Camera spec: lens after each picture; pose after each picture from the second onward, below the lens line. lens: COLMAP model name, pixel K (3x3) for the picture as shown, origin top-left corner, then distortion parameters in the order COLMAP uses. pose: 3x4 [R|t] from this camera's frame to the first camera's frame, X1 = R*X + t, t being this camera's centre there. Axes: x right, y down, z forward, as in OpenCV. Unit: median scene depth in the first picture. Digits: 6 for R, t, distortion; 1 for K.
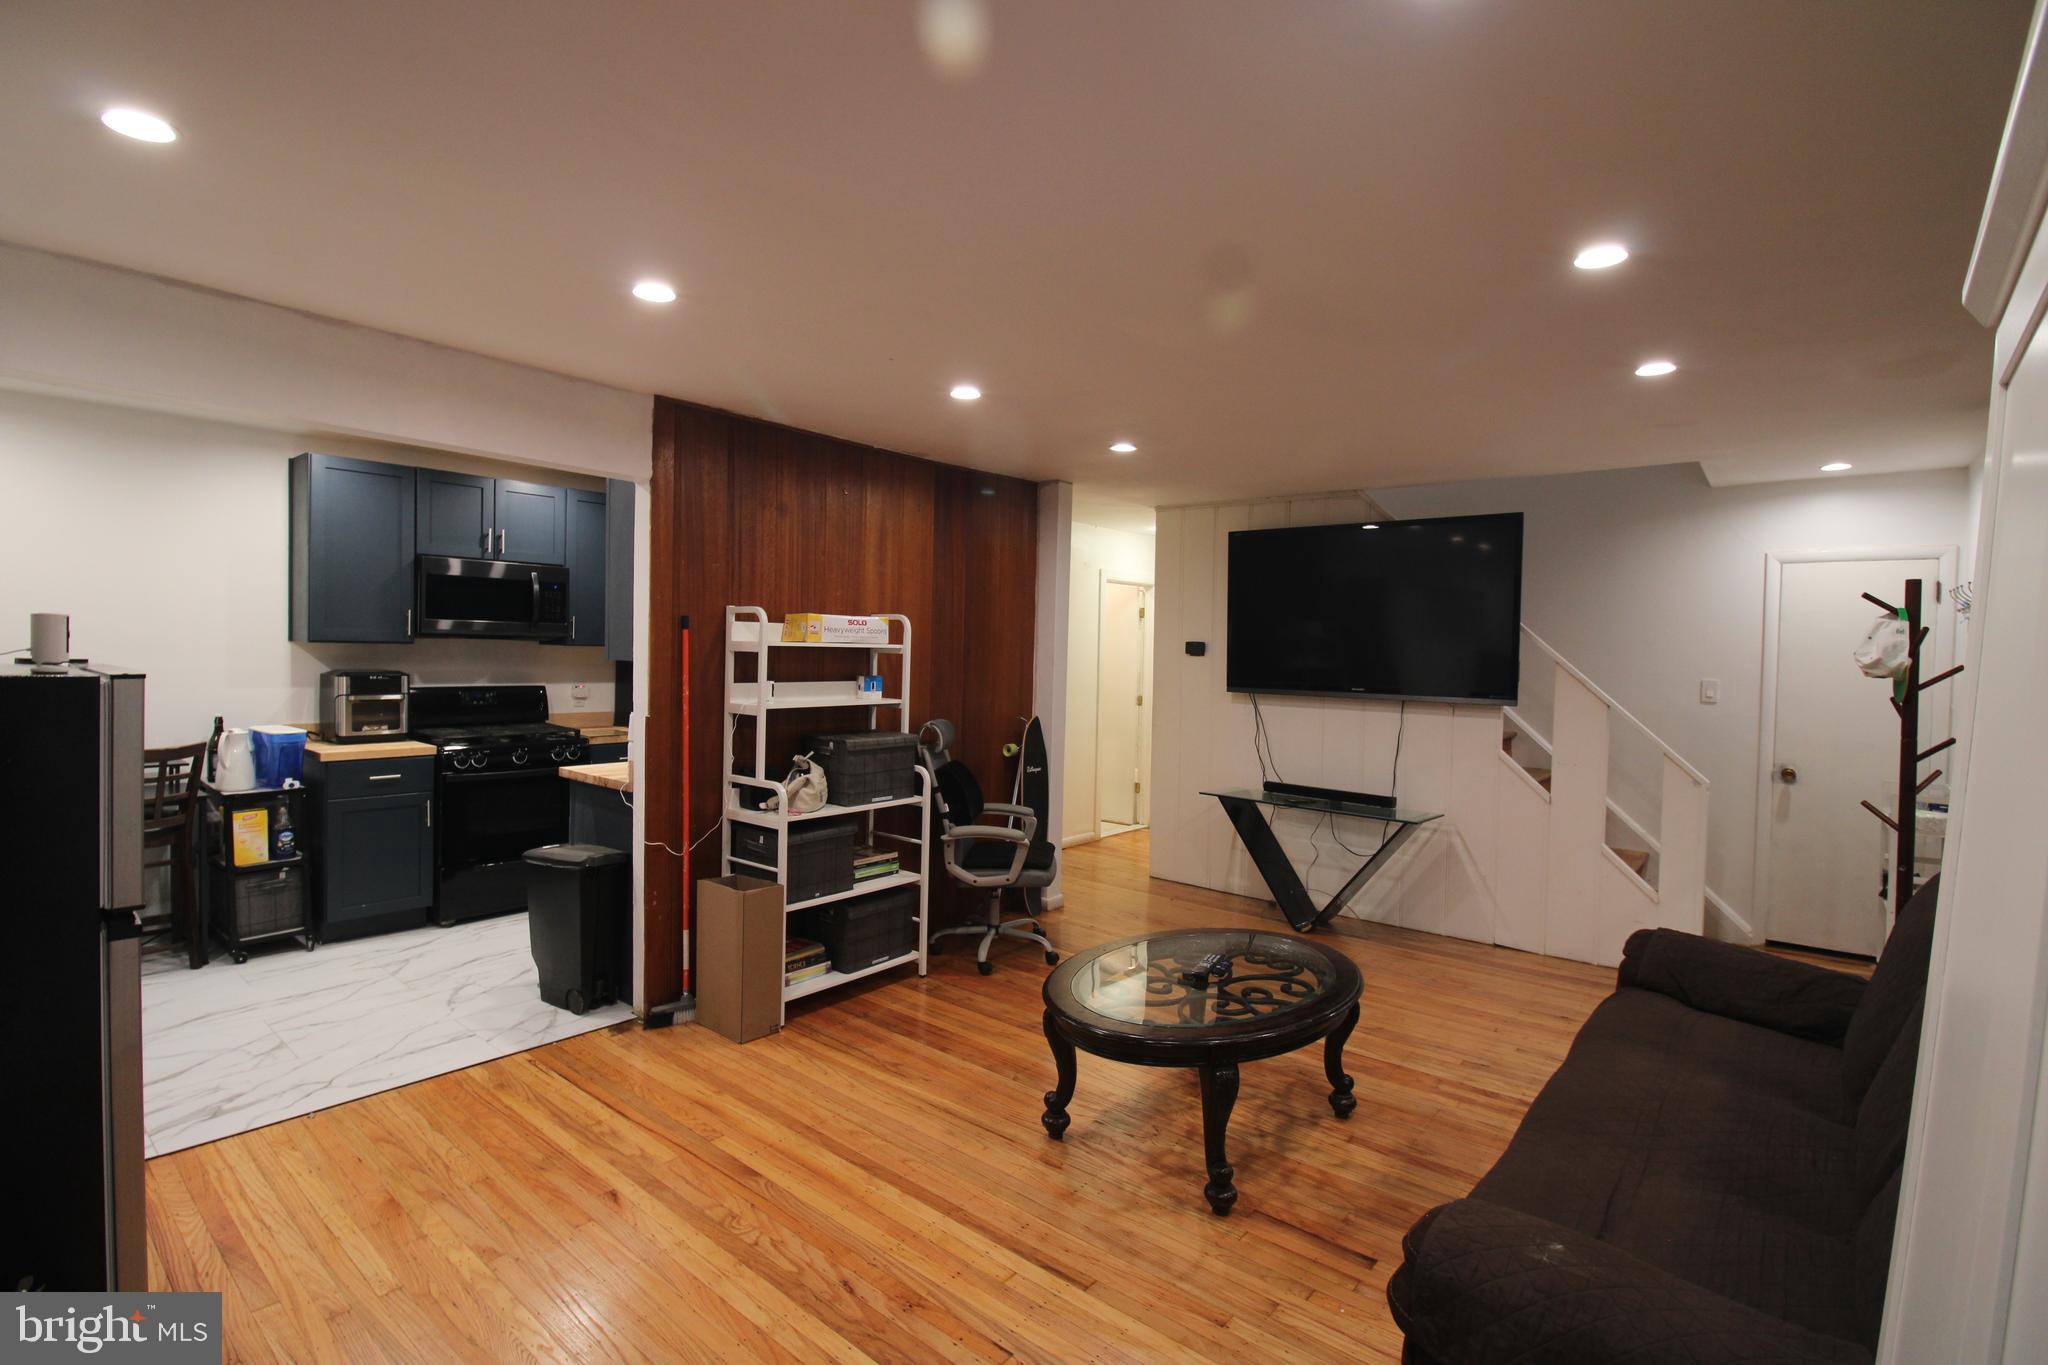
lens RADIAL K [[950.7, 0, 1019.9], [0, 950.7, 671.5], [0, 0, 1]] dist [-0.004343, -0.001117]
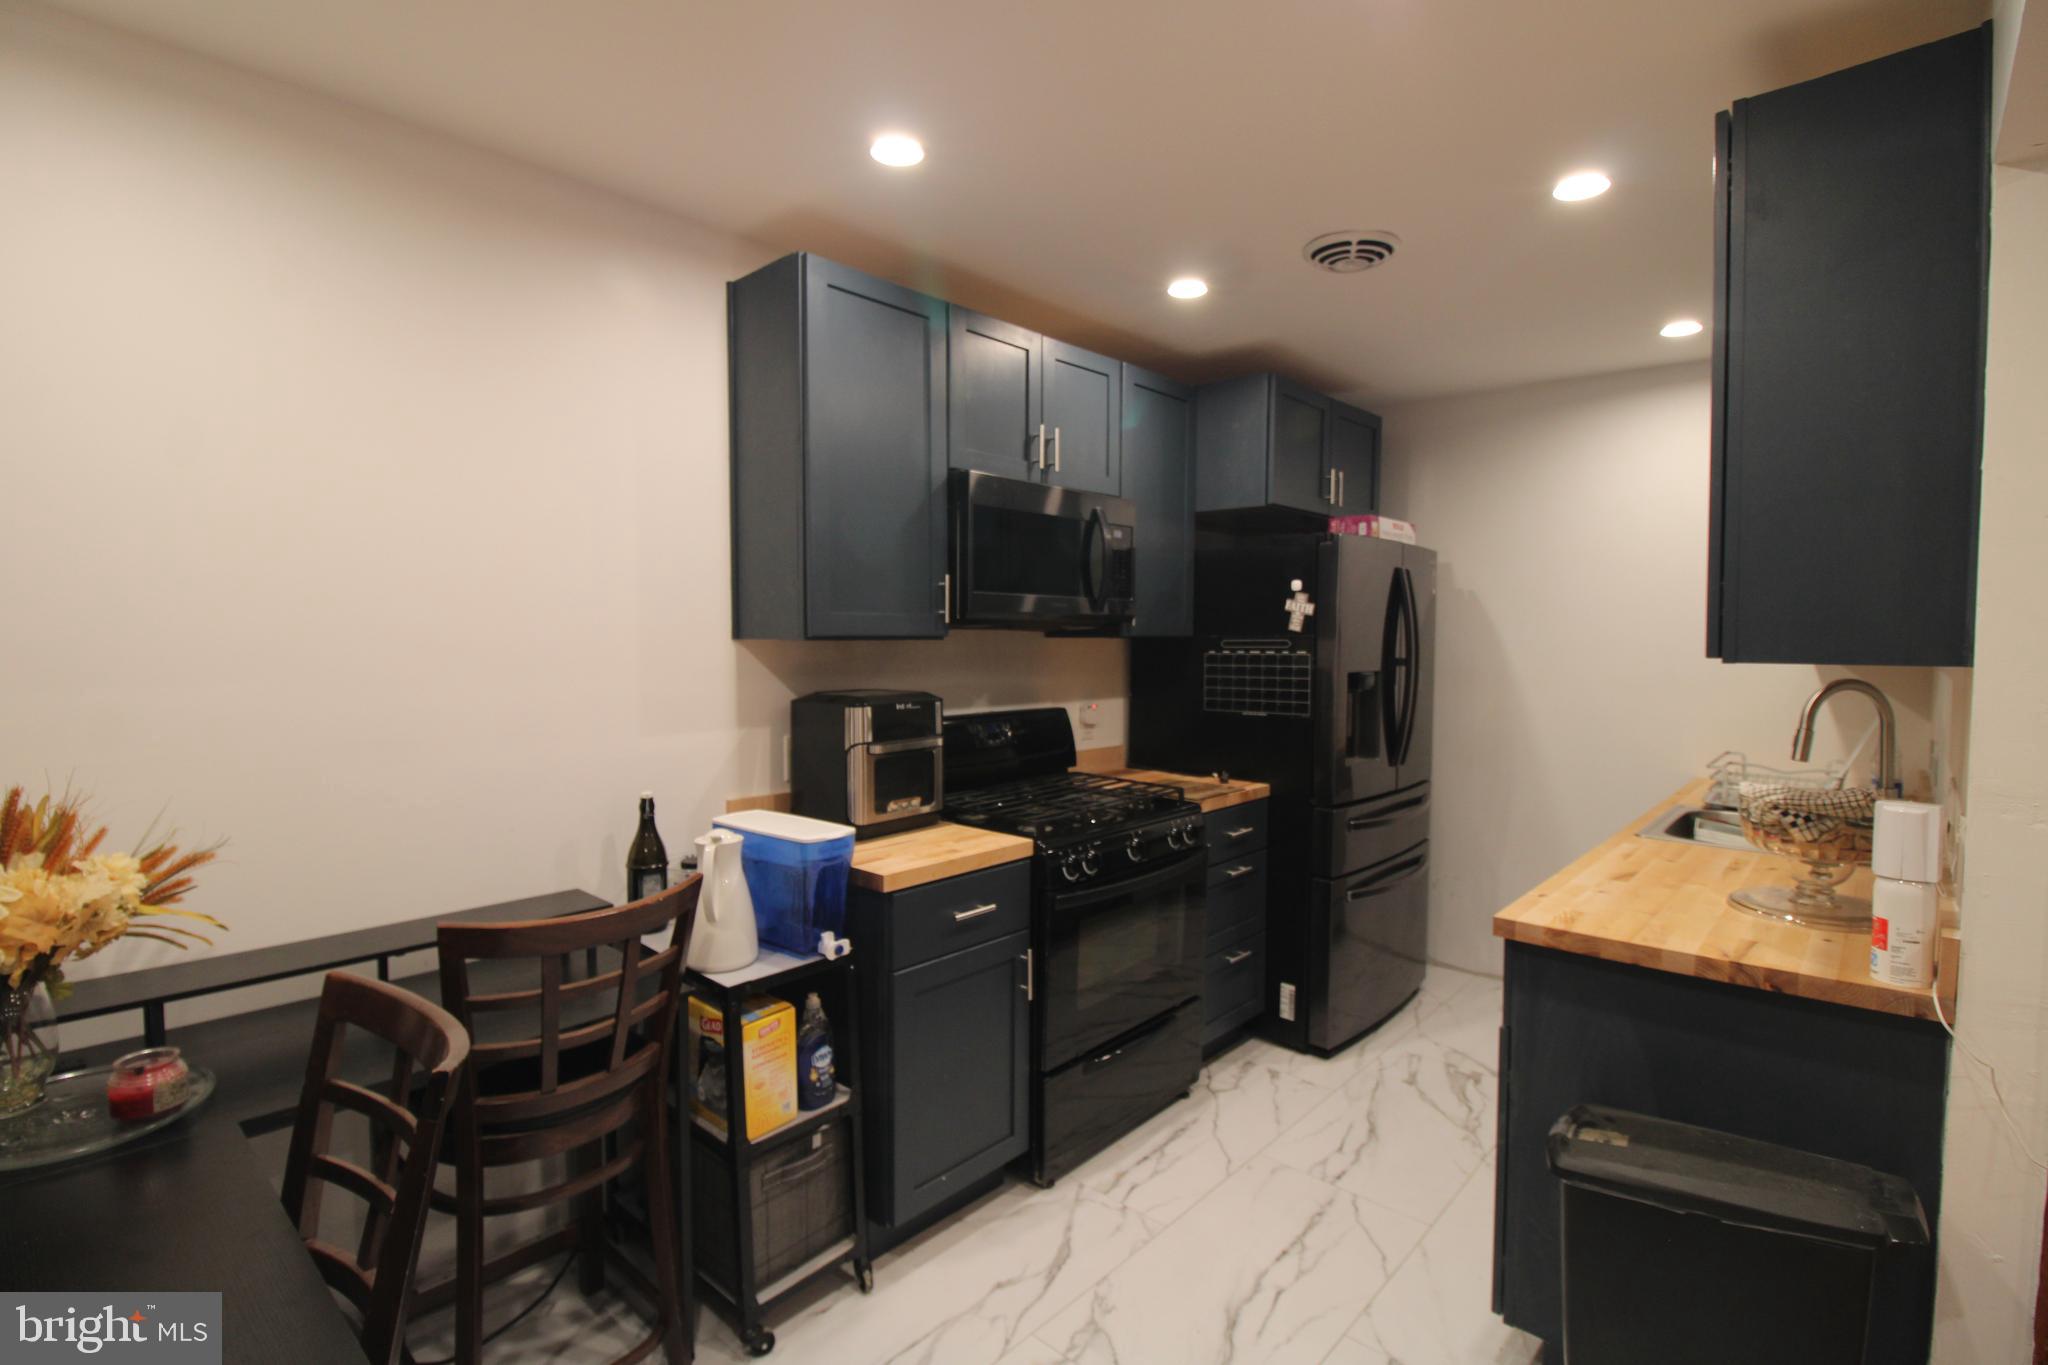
lens RADIAL K [[950.7, 0, 1025.3], [0, 950.7, 675.9], [0, 0, 1]] dist [-0.004343, -0.001117]
pose [[0.998872, -0.021209, -0.042488, -0.653378], [0.021805, 0.999670, 0.013613, -0.016976], [0.042186, -0.014524, 0.999004, 0.543578]]
